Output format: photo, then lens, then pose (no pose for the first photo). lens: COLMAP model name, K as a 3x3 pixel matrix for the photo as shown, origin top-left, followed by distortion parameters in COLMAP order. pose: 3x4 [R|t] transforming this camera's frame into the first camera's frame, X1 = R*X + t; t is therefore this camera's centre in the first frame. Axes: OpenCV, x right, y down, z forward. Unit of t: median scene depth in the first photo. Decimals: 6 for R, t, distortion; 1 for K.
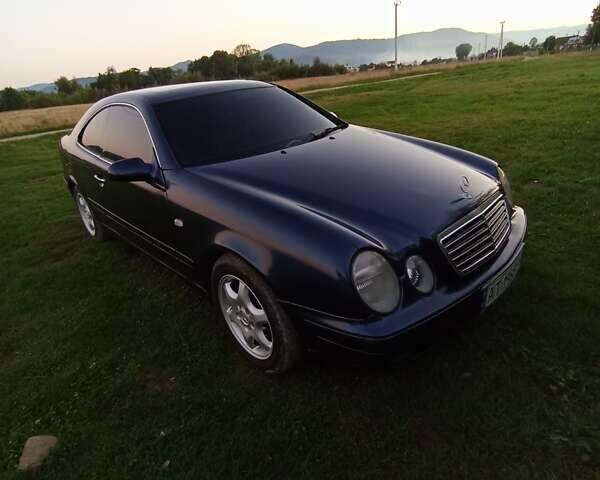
lens RADIAL K [[365.3, 0, 300.0], [0, 365.3, 240.0], [0, 0, 1]] dist [-0.039821, 0.000036]
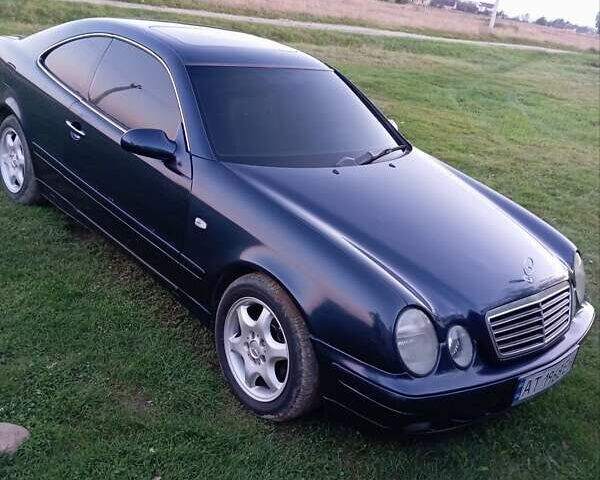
lens RADIAL K [[659.4, 0, 300.0], [0, 659.4, 240.0], [0, 0, 1]] dist [0.164944, -0.495345]
pose [[0.965422, 0.252438, 0.065083, -0.219182], [-0.249156, 0.966927, -0.054527, 0.018511], [-0.076695, 0.036426, 0.996389, -0.608886]]
